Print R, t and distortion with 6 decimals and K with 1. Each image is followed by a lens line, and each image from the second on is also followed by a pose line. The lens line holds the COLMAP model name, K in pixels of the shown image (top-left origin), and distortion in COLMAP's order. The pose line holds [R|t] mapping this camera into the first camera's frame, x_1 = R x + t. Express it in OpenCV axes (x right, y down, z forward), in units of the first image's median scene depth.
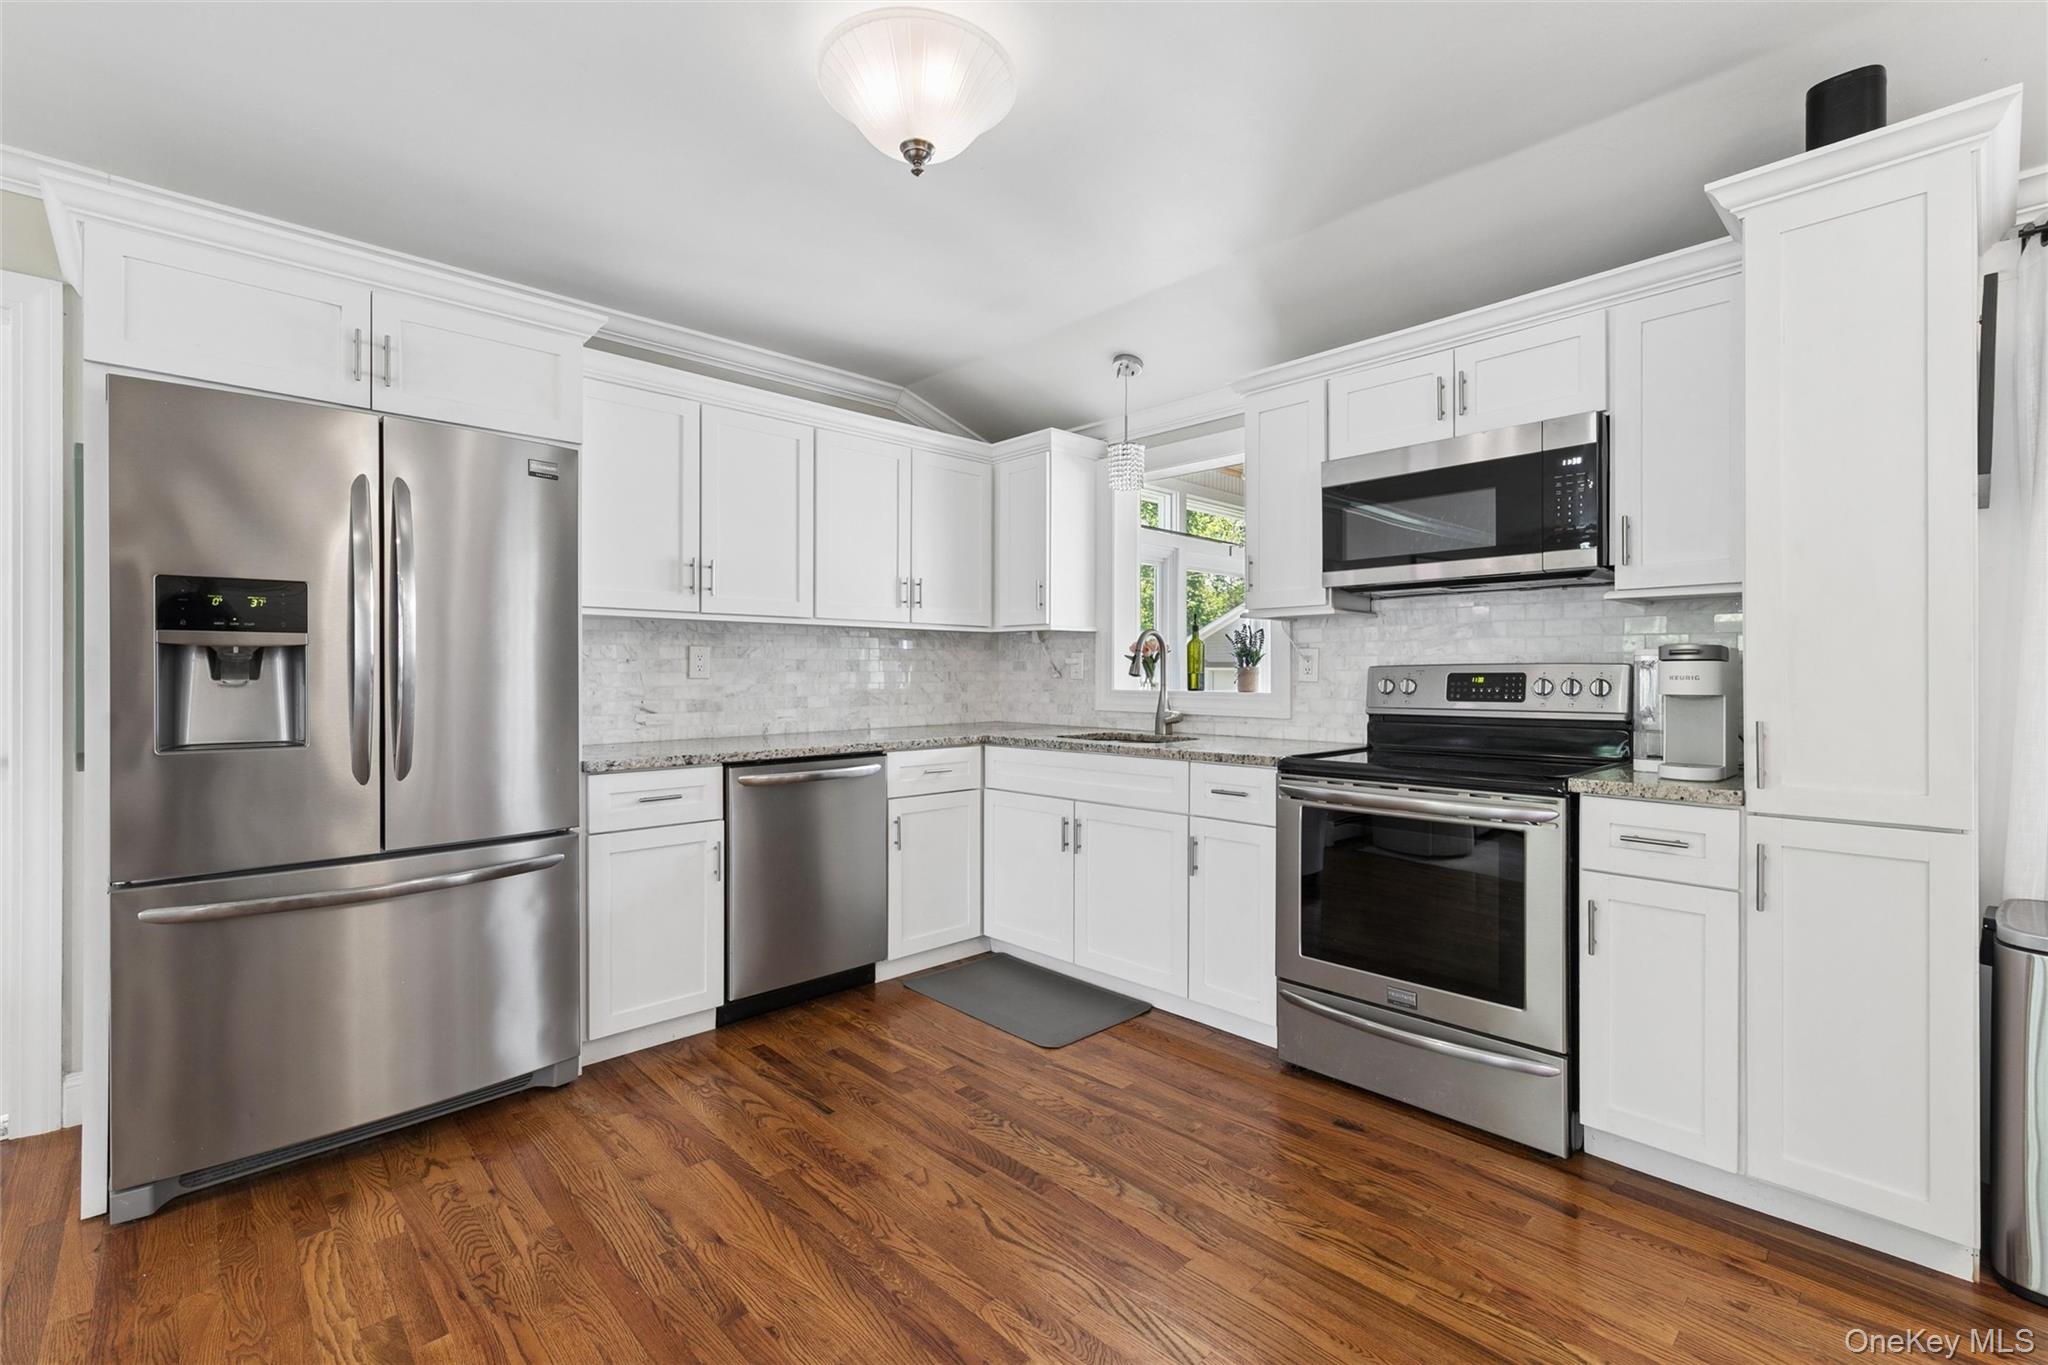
lens RADIAL K [[893.7, 0, 1029.6], [0, 893.7, 659.4], [0, 0, 1]] dist [0.001863, 0.000327]
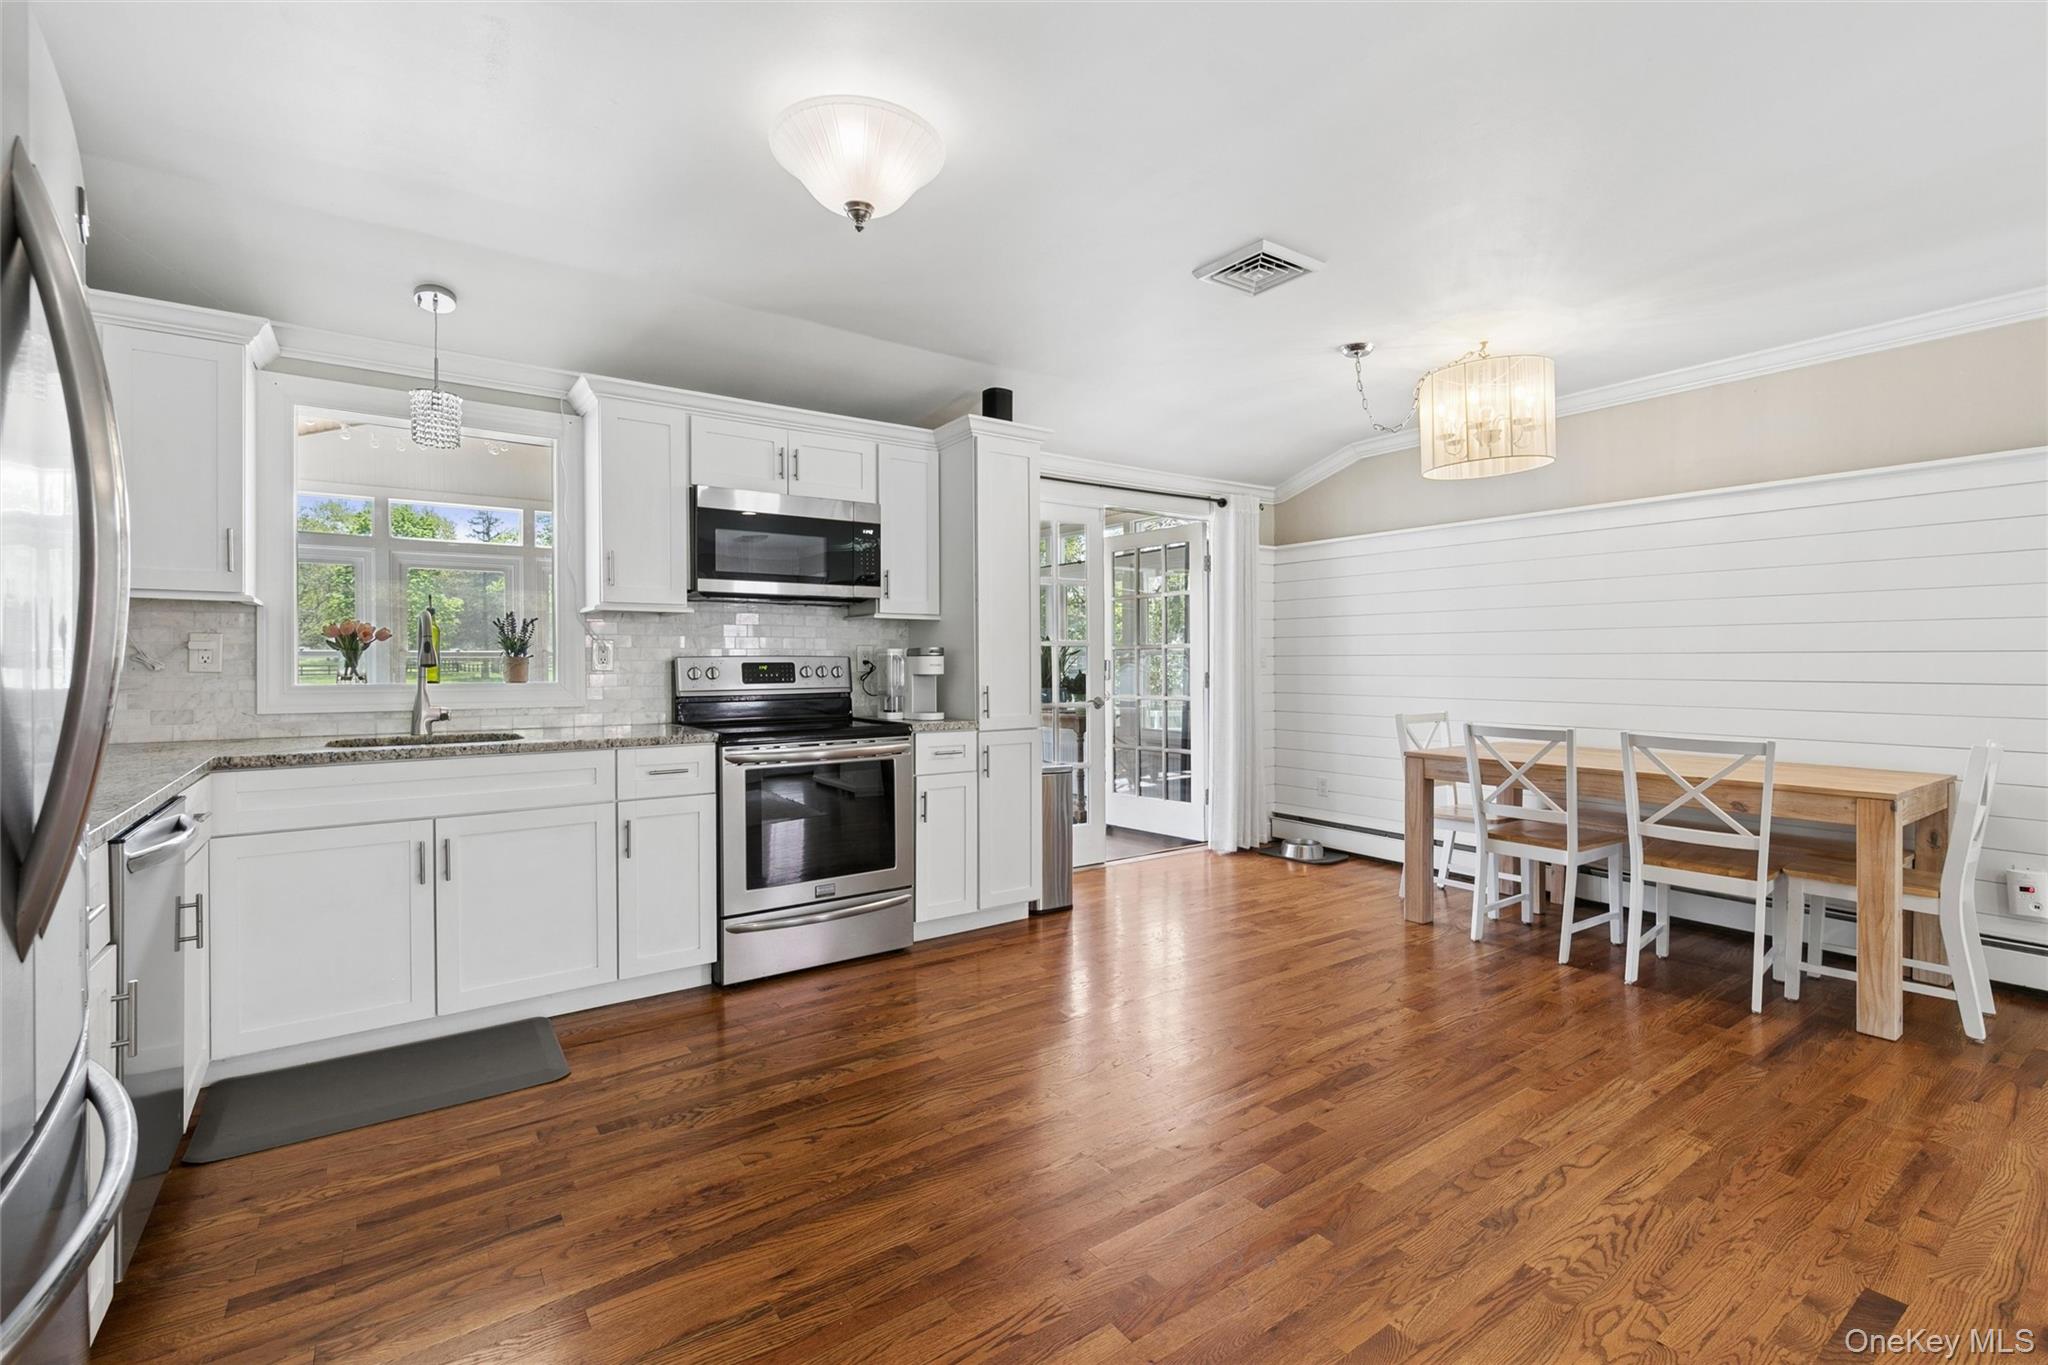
lens RADIAL K [[915.1, 0, 1018.4], [0, 915.1, 626.8], [0, 0, 1]] dist [0.002307, 0.000485]
pose [[0.138592, 0.041225, 0.989491, -0.951267], [-0.014769, 0.999108, -0.039557, 0.011355], [-0.990239, -0.009132, 0.139077, 0.473088]]
